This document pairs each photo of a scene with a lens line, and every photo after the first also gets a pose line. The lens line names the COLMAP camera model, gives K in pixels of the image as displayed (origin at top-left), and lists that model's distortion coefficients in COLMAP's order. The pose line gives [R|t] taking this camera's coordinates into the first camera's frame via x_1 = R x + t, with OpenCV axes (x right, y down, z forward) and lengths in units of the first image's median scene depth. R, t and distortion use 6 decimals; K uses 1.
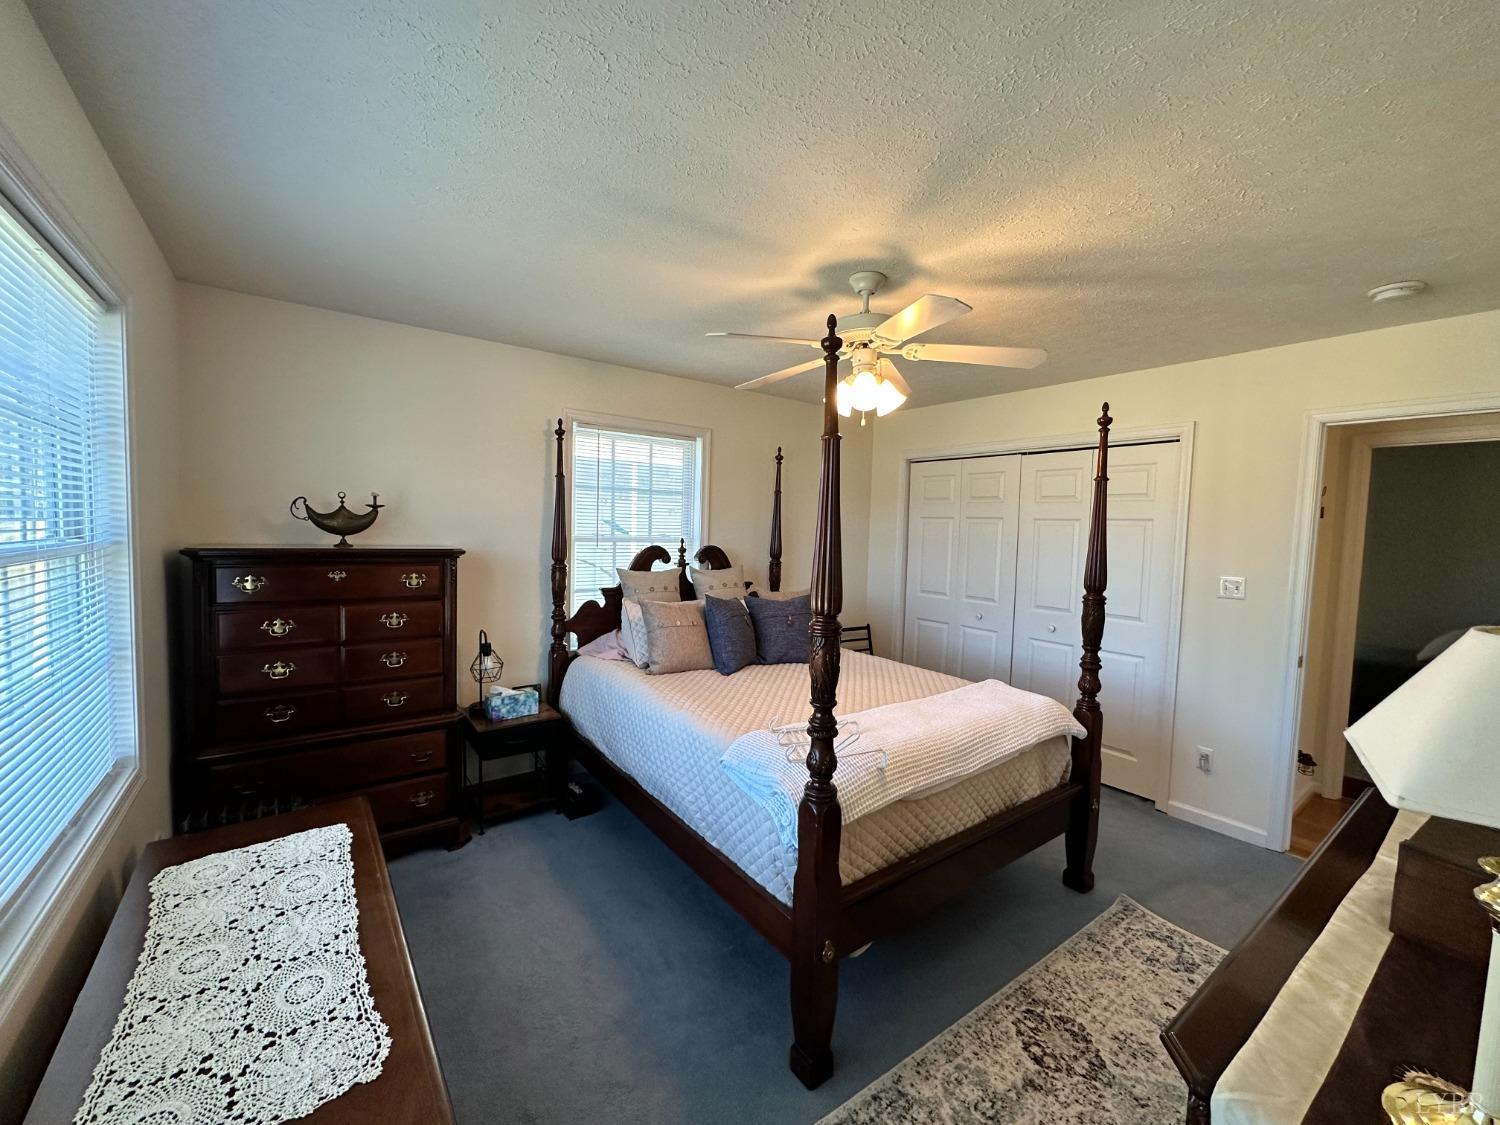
lens RADIAL K [[603.1, 0, 753.5], [0, 603.1, 559.3], [0, 0, 1]] dist [-0.001490, 0.000392]
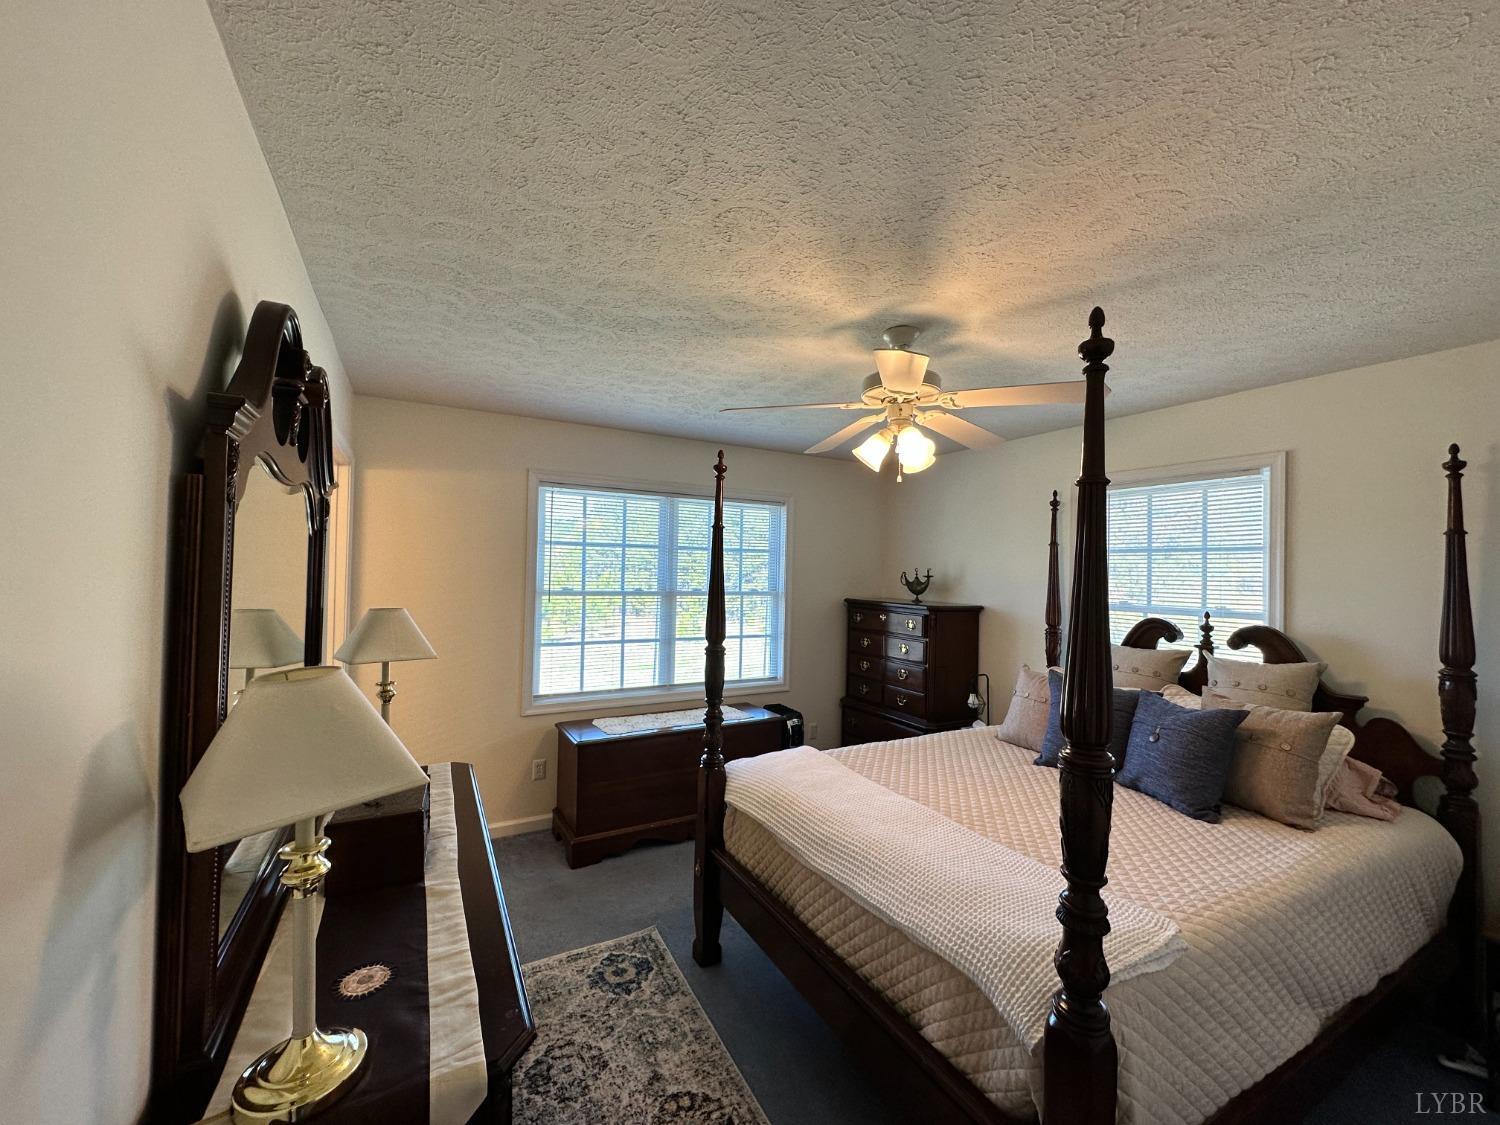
lens RADIAL K [[603.1, 0, 748.9], [0, 603.1, 558.0], [0, 0, 1]] dist [-0.001490, 0.000392]
pose [[-0.142214, -0.049557, -0.988595, 1.233982], [-0.077058, 0.996269, -0.038856, -0.051332], [0.986832, 0.070654, -0.145502, 0.978980]]
